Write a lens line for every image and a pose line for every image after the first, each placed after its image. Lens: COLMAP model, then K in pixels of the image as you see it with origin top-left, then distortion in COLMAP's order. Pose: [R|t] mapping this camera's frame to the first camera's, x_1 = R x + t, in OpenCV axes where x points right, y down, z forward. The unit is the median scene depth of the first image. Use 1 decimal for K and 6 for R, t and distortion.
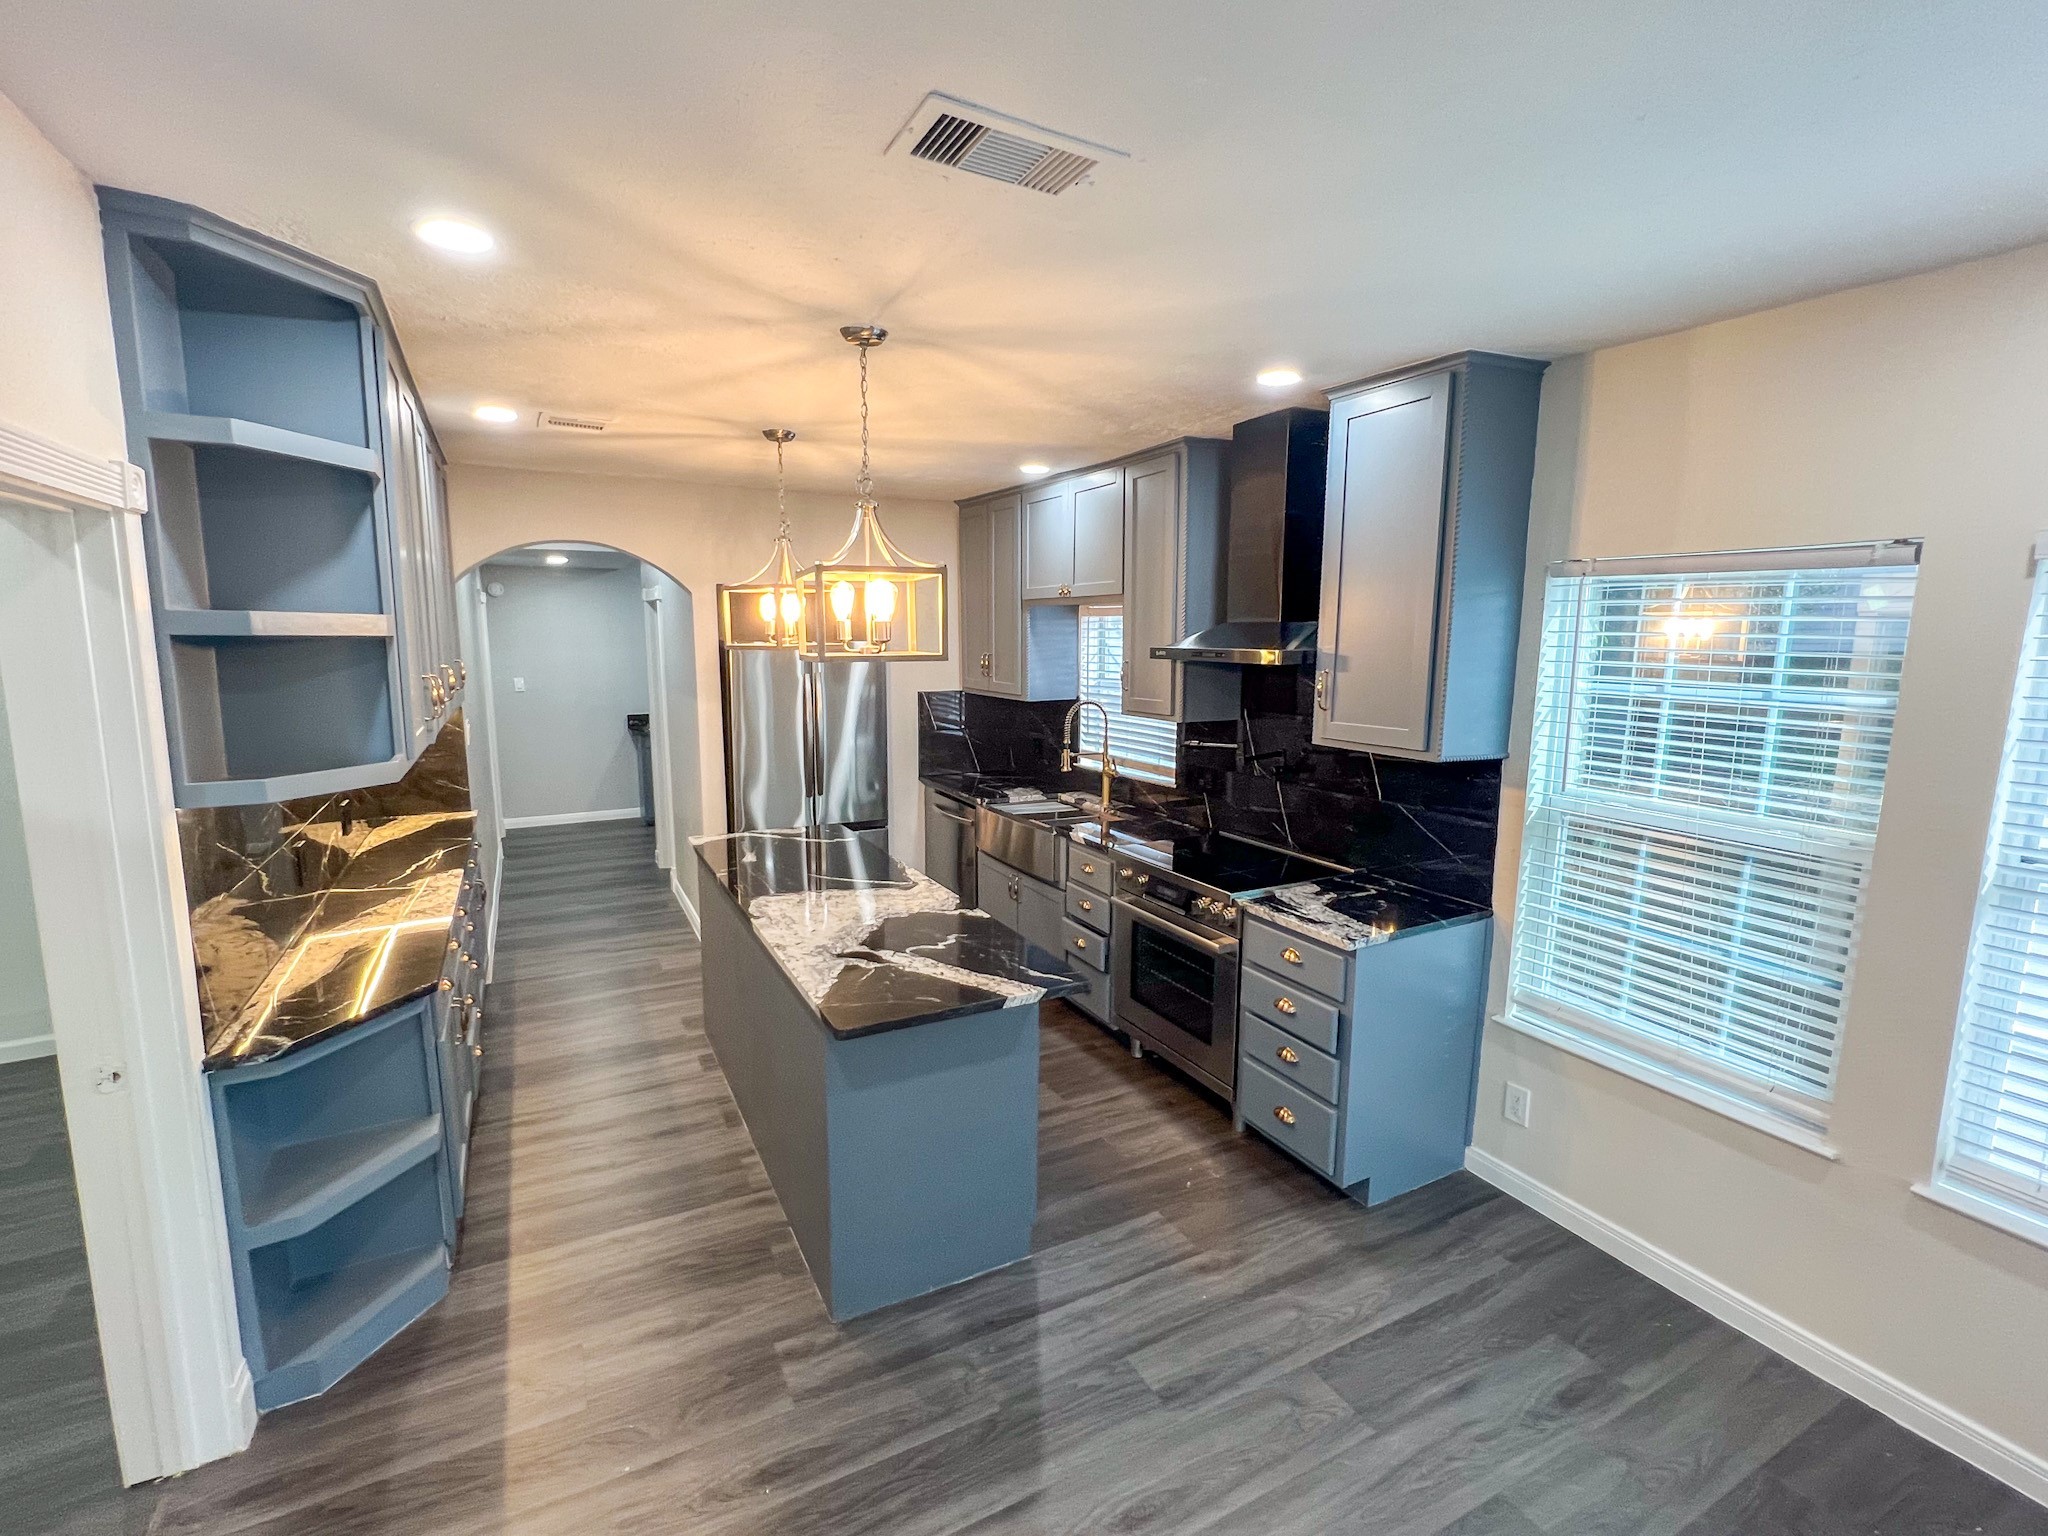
lens RADIAL K [[906.3, 0, 1015.7], [0, 906.3, 767.2], [0, 0, 1]] dist [-0.003192, 0.001287]
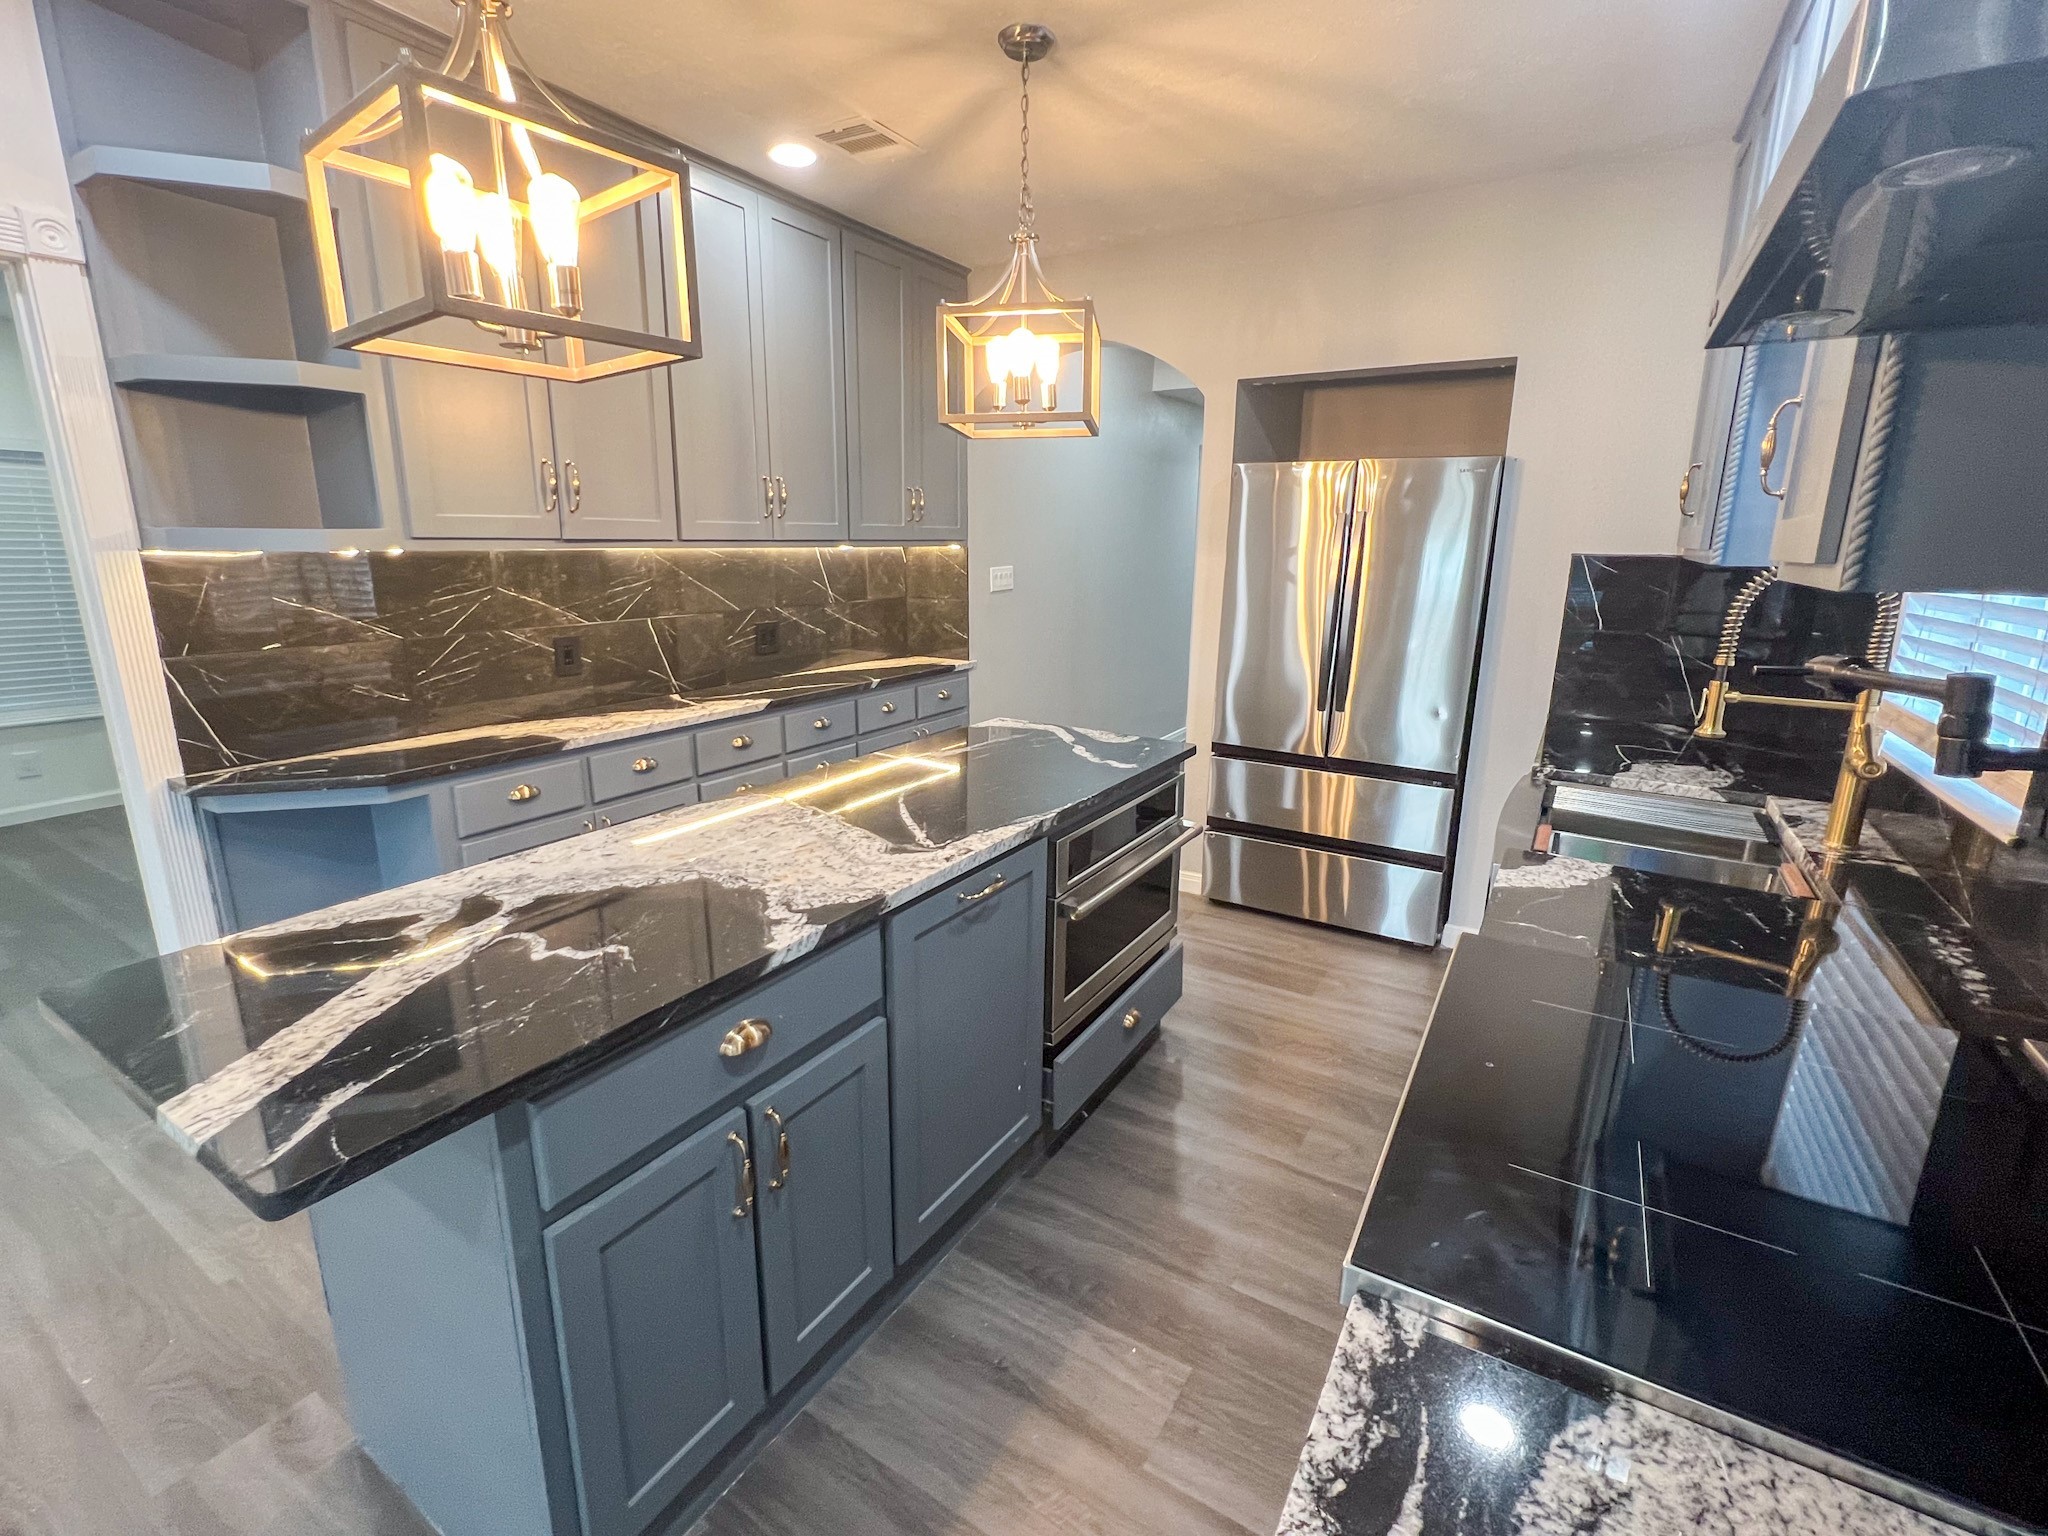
lens RADIAL K [[906.3, 0, 1019.7], [0, 906.3, 763.2], [0, 0, 1]] dist [-0.003192, 0.001287]
pose [[0.499232, 0.208466, -0.841017, 0.423977], [-0.133012, 0.977560, 0.163355, -0.014305], [0.856198, 0.030313, 0.515757, 0.957010]]
